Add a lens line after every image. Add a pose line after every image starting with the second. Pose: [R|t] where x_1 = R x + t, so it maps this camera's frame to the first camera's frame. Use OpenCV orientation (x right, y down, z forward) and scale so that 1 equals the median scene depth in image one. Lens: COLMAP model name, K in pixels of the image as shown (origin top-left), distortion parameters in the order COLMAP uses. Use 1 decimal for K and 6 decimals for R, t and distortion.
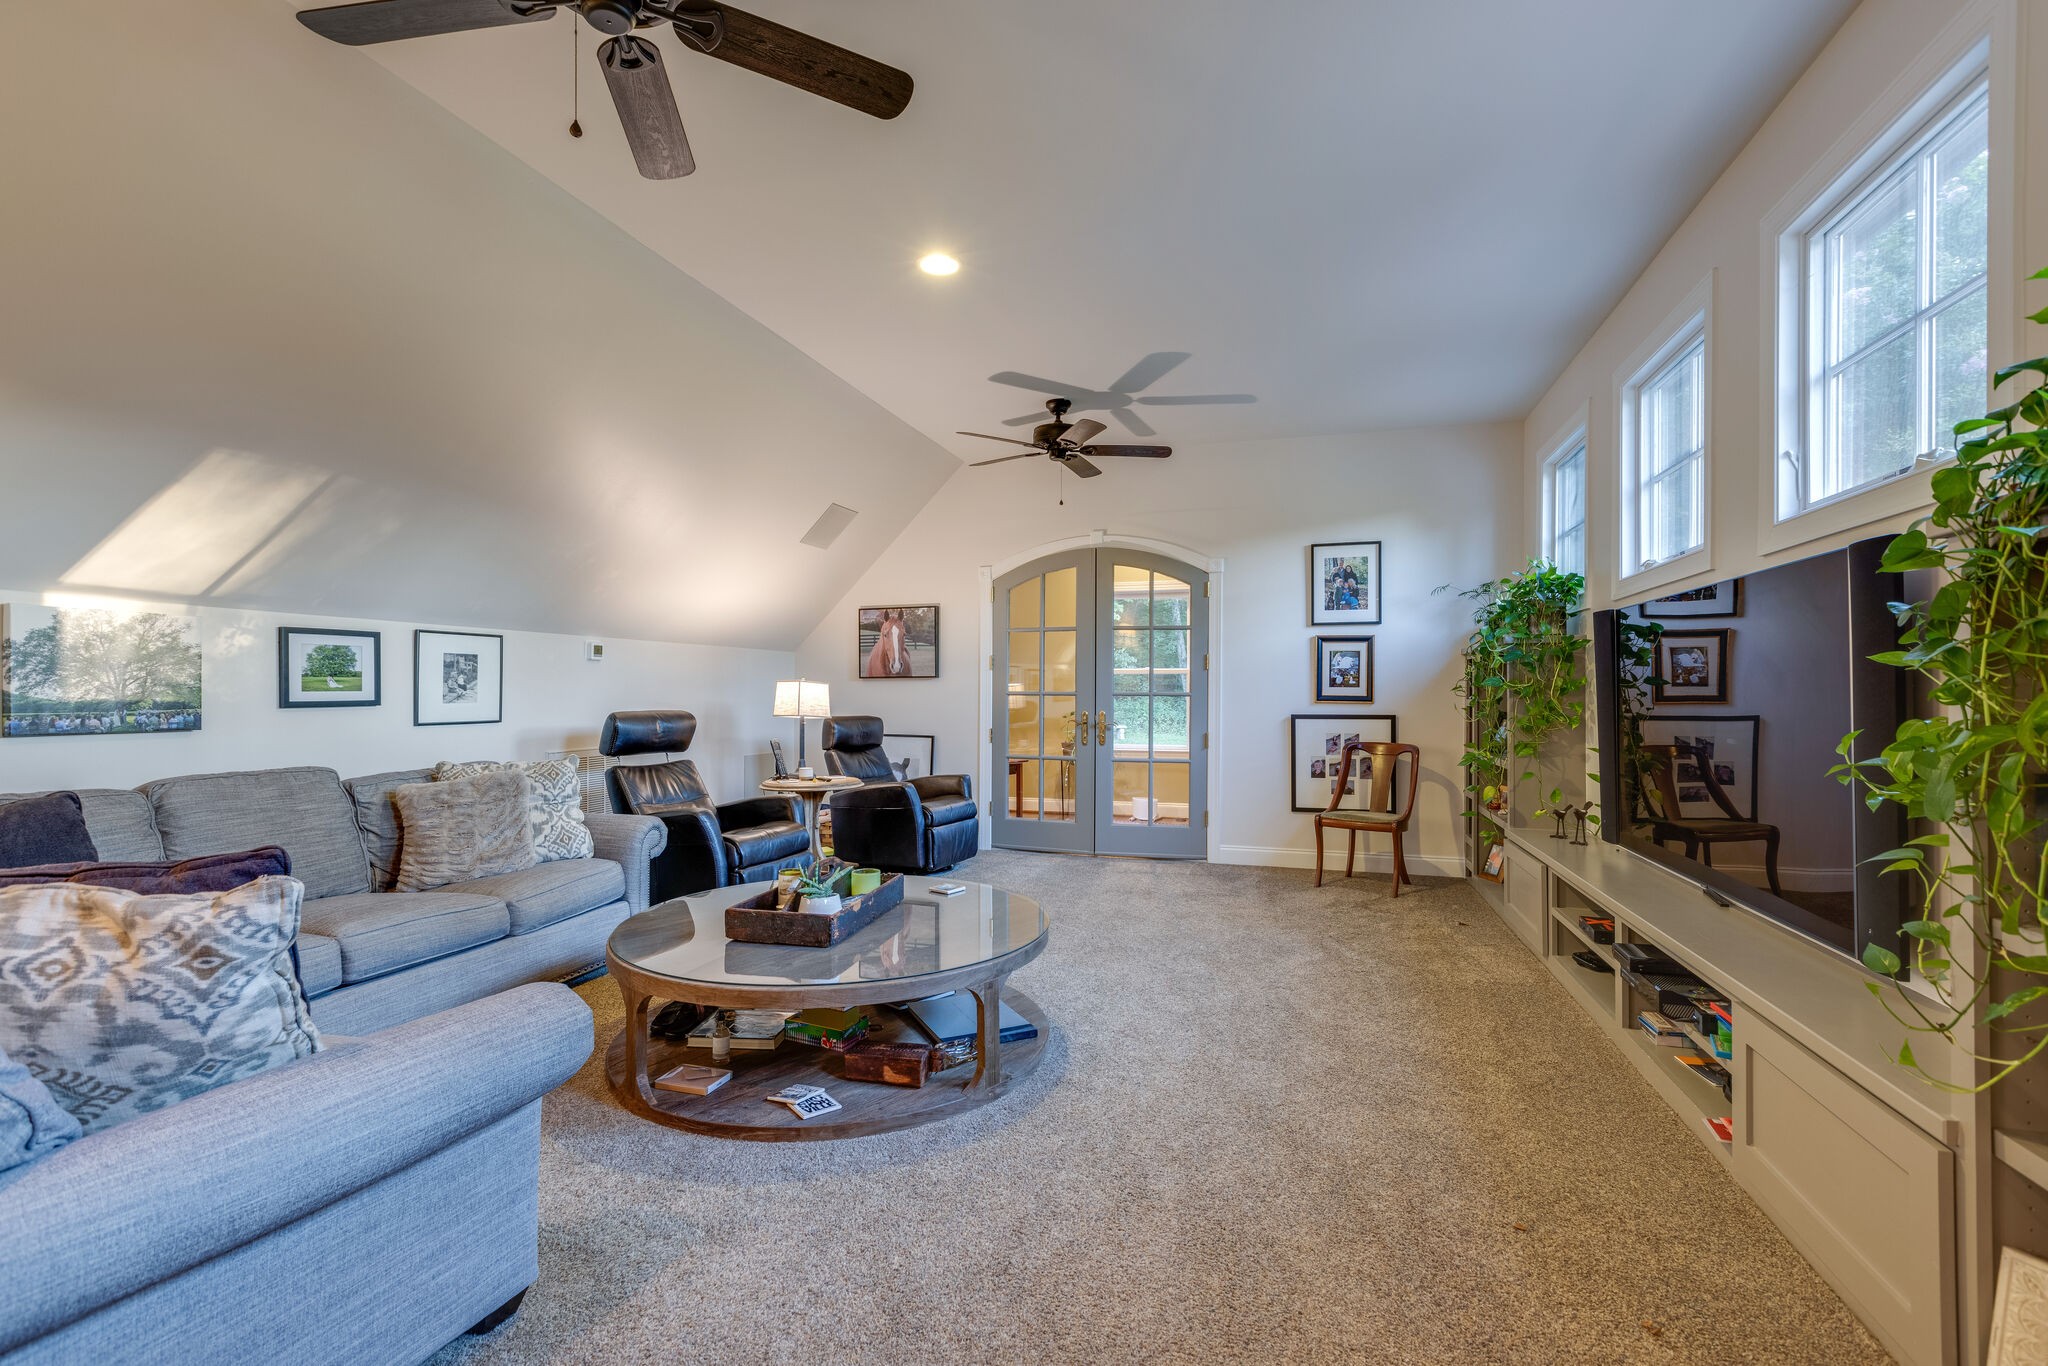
lens RADIAL K [[991.1, 0, 1034.1], [0, 991.1, 688.8], [0, 0, 1]] dist [-0.004081, -0.000914]
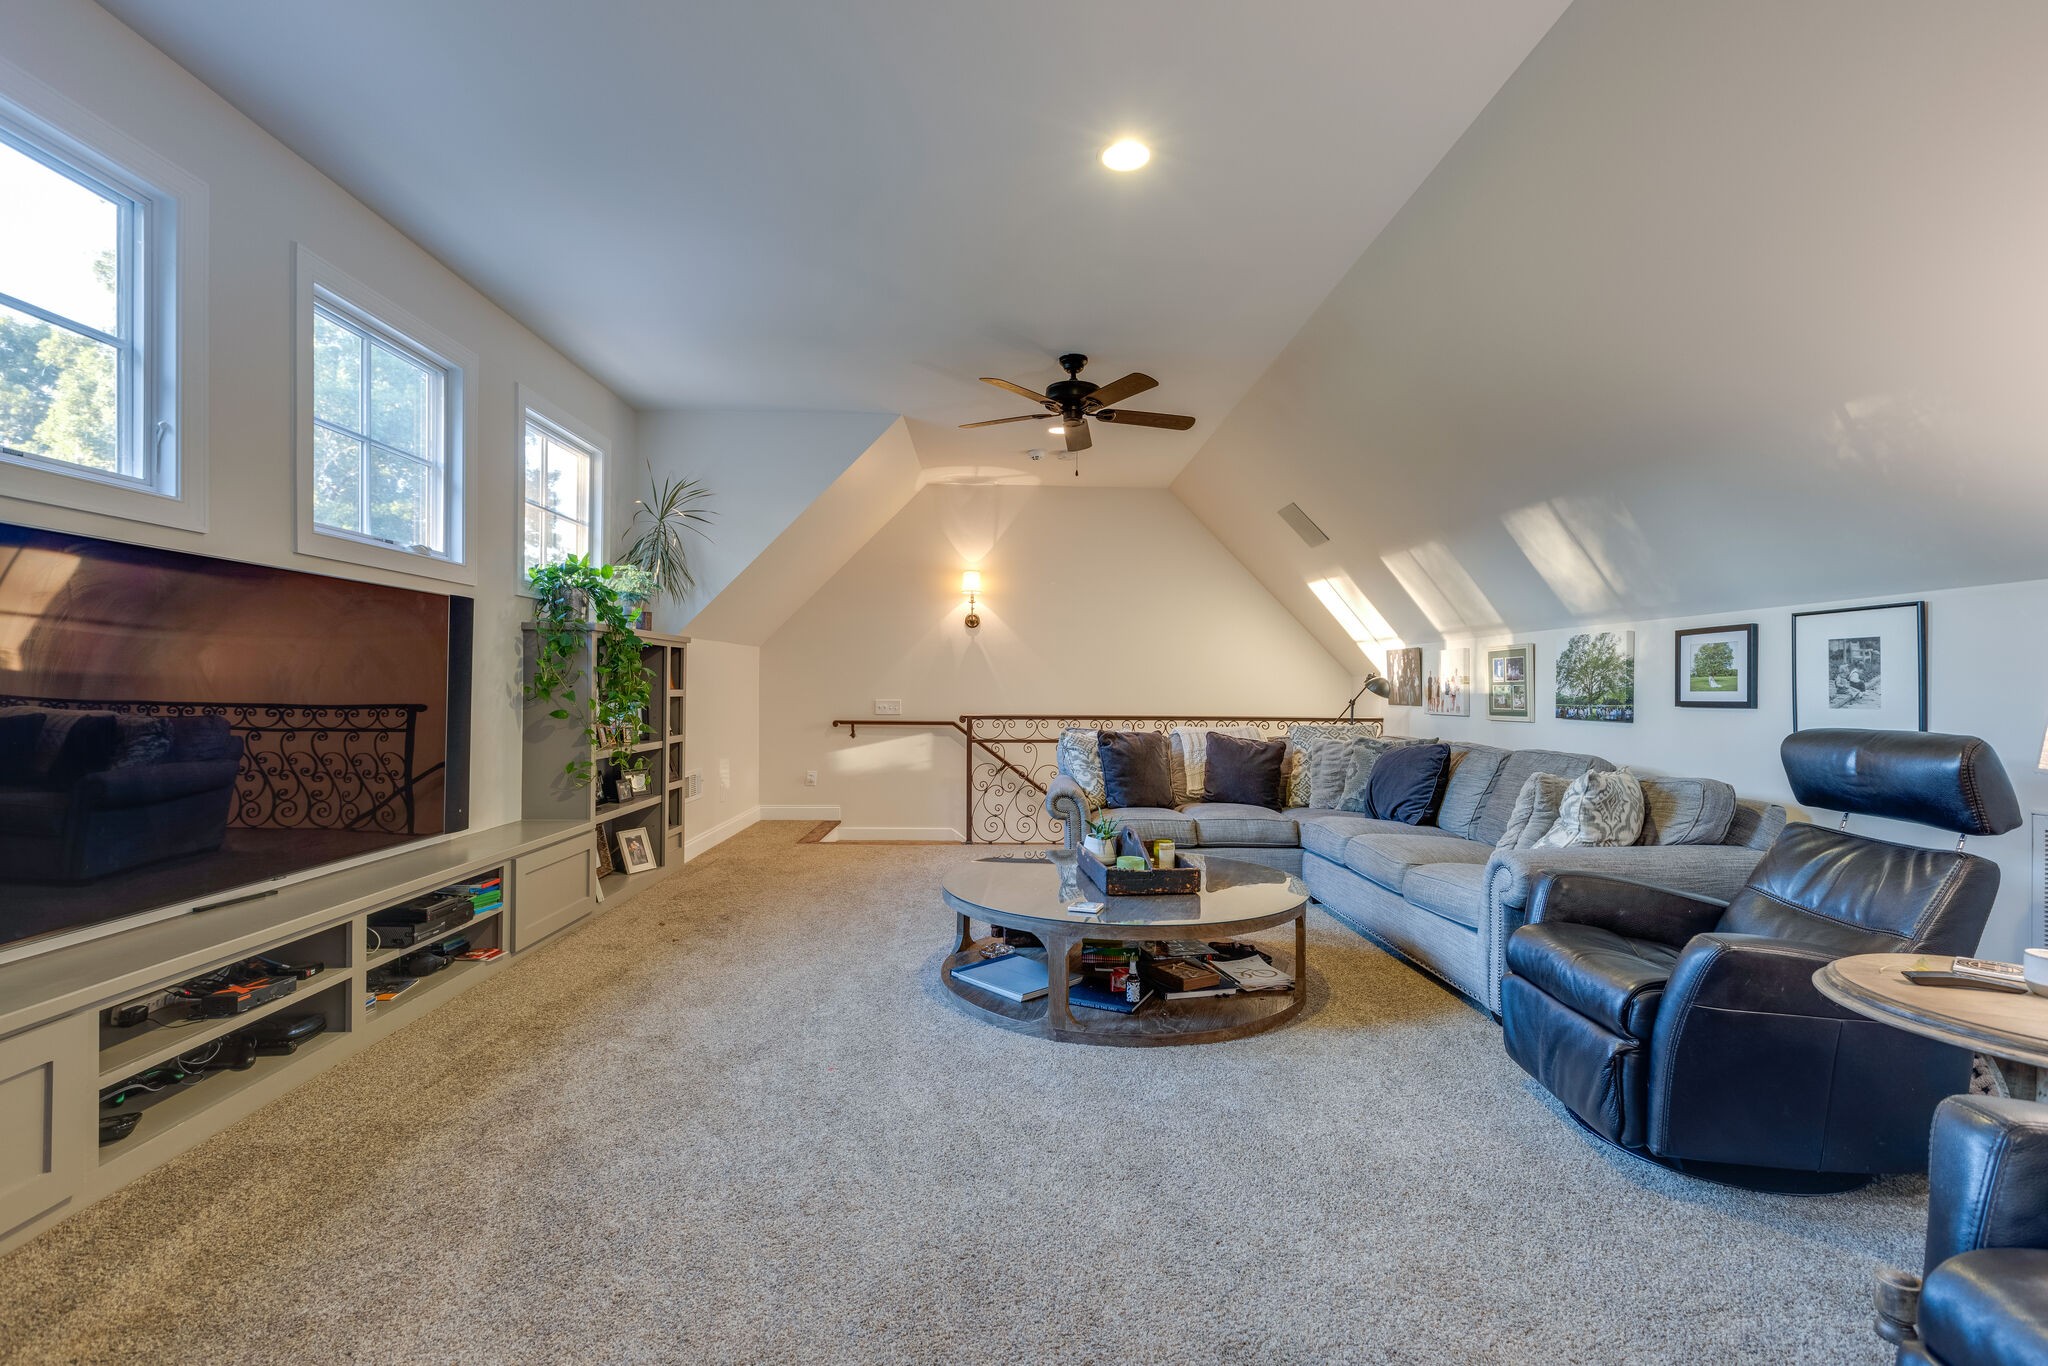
lens RADIAL K [[991.1, 0, 1034.1], [0, 991.1, 688.8], [0, 0, 1]] dist [-0.004081, -0.000914]
pose [[-0.953897, -0.002494, -0.300125, 0.205140], [-0.002086, 0.999996, -0.001682, 0.002928], [0.300128, -0.000978, -0.953898, 1.678540]]
